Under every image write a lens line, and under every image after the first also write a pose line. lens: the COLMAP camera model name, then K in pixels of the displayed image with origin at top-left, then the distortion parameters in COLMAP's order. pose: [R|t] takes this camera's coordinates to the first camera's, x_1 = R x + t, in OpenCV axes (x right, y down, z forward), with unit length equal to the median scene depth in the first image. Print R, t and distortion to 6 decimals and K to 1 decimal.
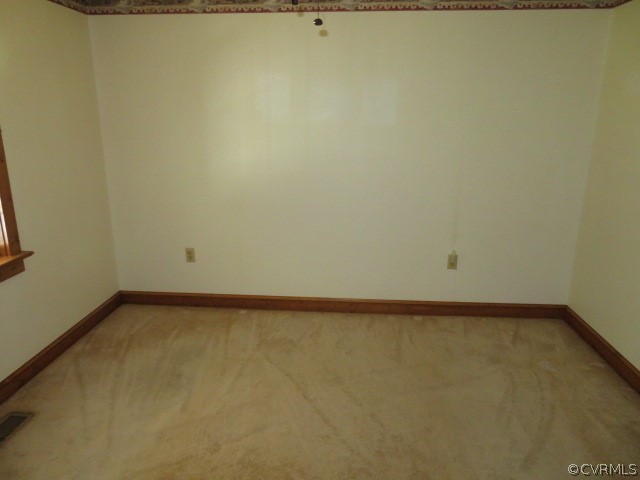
lens RADIAL K [[458.5, 0, 320.3], [0, 458.5, 236.9], [0, 0, 1]] dist [-0.012773, 0.001116]
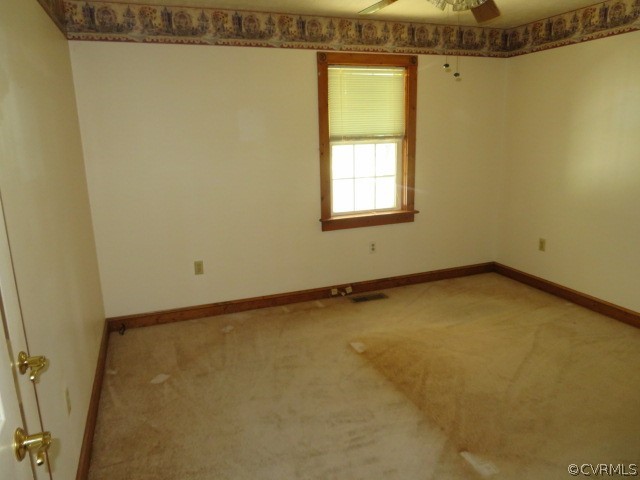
lens RADIAL K [[458.5, 0, 320.2], [0, 458.5, 240.8], [0, 0, 1]] dist [-0.012773, 0.001116]
pose [[0.427105, 0.193999, -0.883145, 0.603178], [-0.212921, 0.970825, 0.110287, 0.024174], [0.878775, 0.140936, 0.455951, -0.062023]]
